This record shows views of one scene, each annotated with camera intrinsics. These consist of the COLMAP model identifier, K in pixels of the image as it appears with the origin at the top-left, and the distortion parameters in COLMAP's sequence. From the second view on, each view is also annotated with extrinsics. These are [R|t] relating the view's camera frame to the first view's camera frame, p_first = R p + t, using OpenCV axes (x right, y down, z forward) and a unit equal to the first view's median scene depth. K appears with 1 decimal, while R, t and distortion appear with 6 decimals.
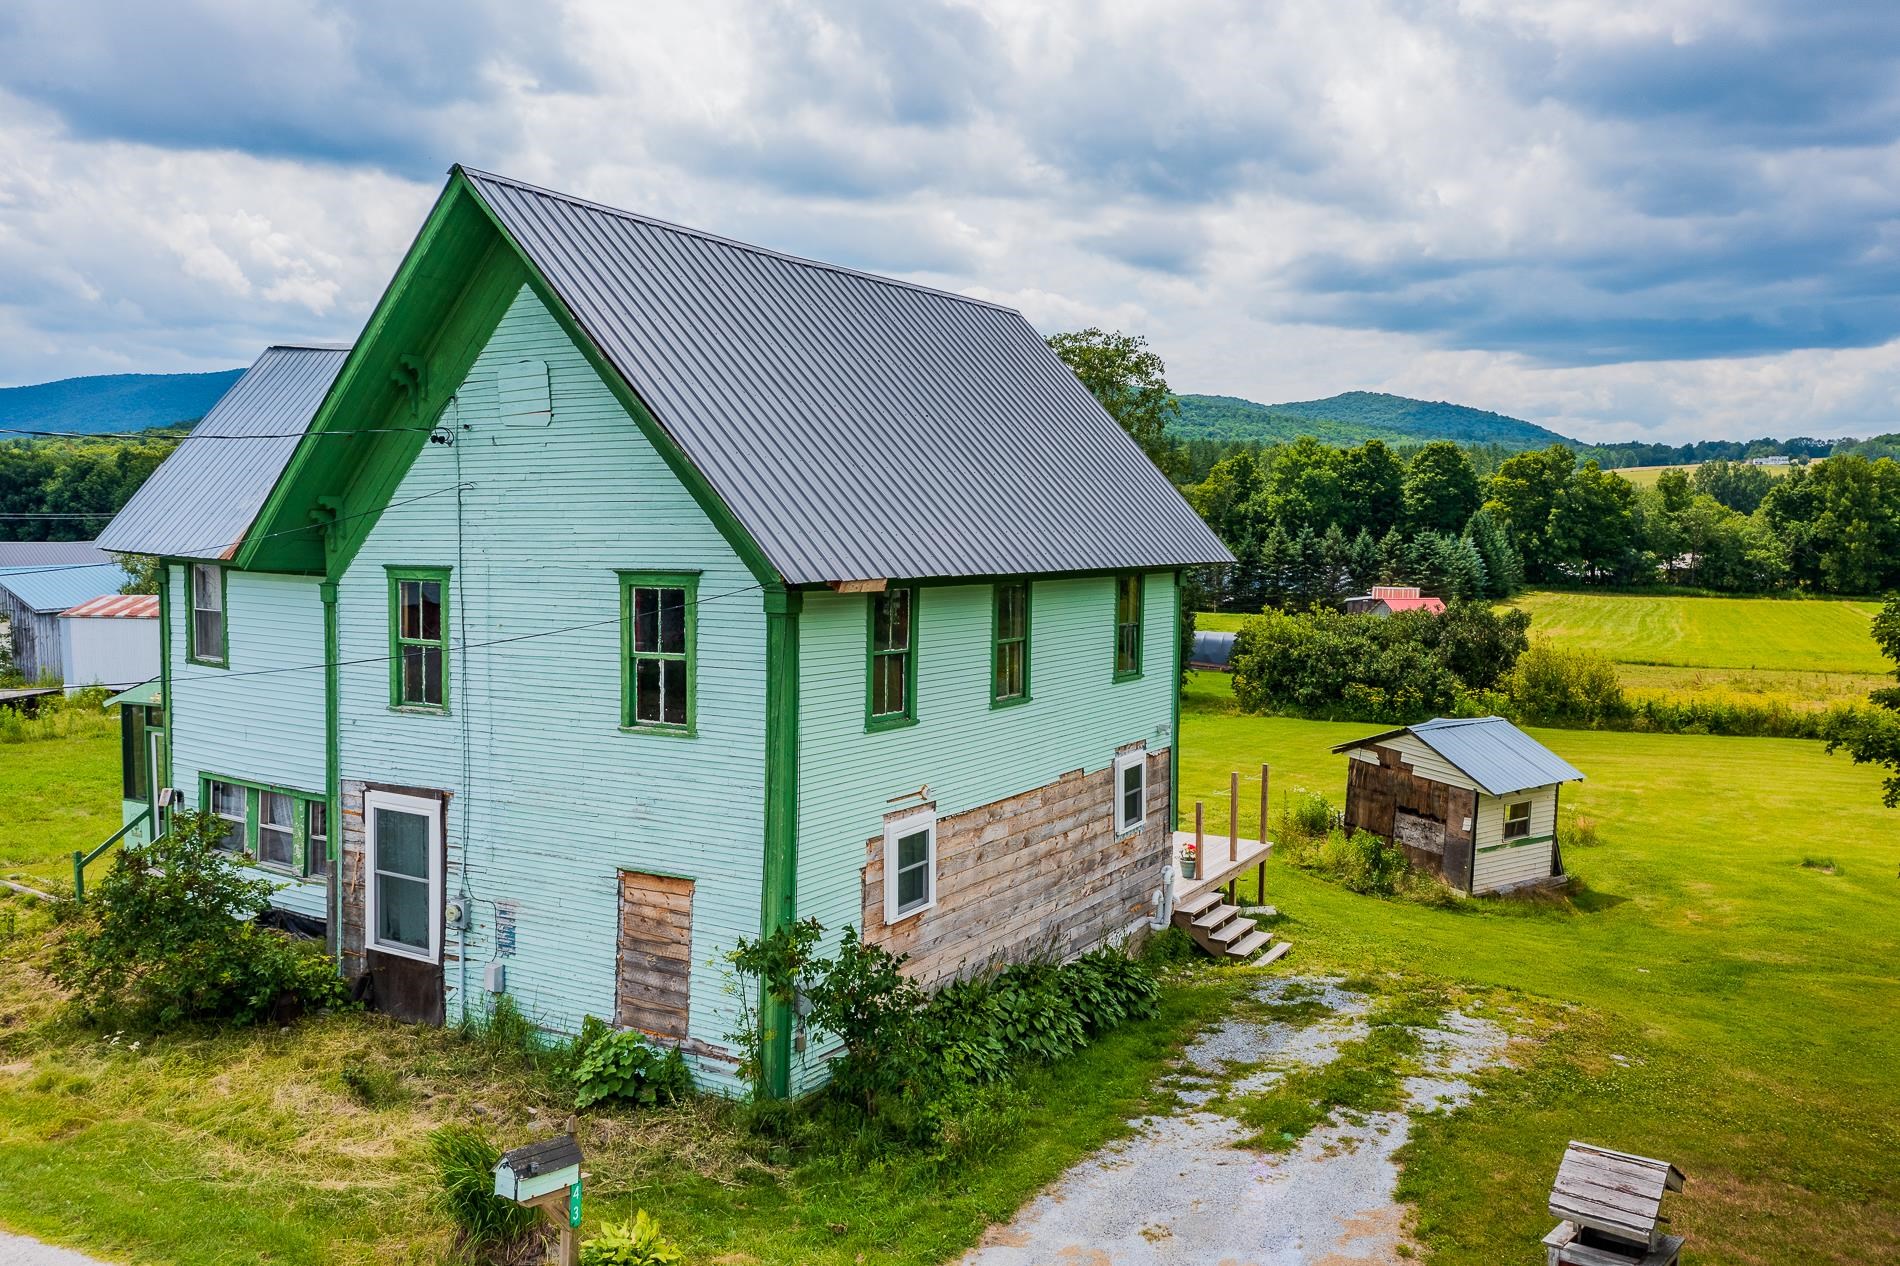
lens RADIAL K [[1499.2, 0, 952.8], [0, 1499.2, 631.2], [0, 0, 1]] dist [0.016193, 0.003307]
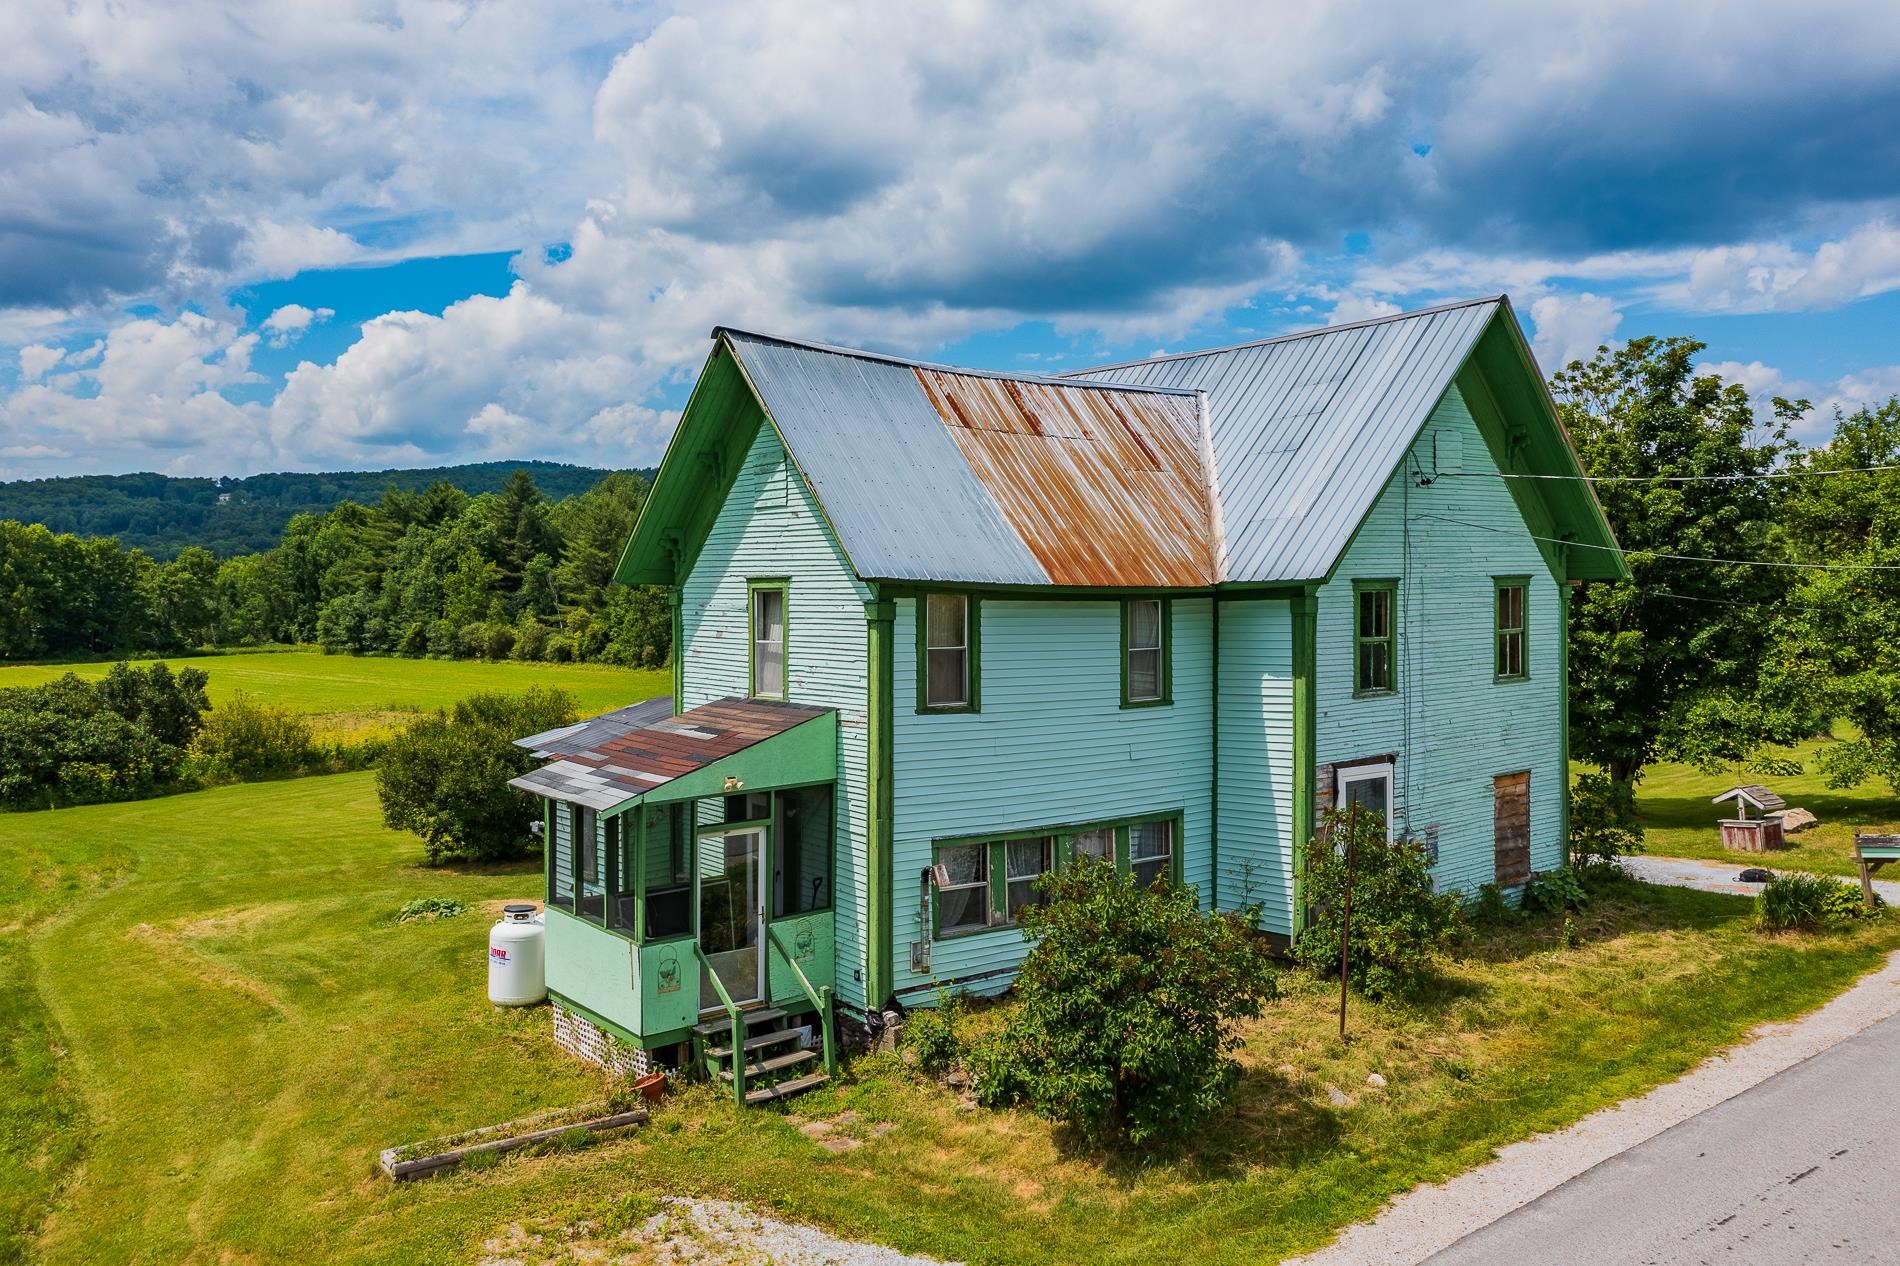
lens RADIAL K [[1499.2, 0, 953.1], [0, 1499.2, 630.4], [0, 0, 1]] dist [0.016193, 0.003307]
pose [[0.356870, -0.038941, 0.933342, -1.295483], [0.081815, 0.996594, 0.010297, -0.032721], [-0.930564, 0.072687, 0.358841, 0.689219]]
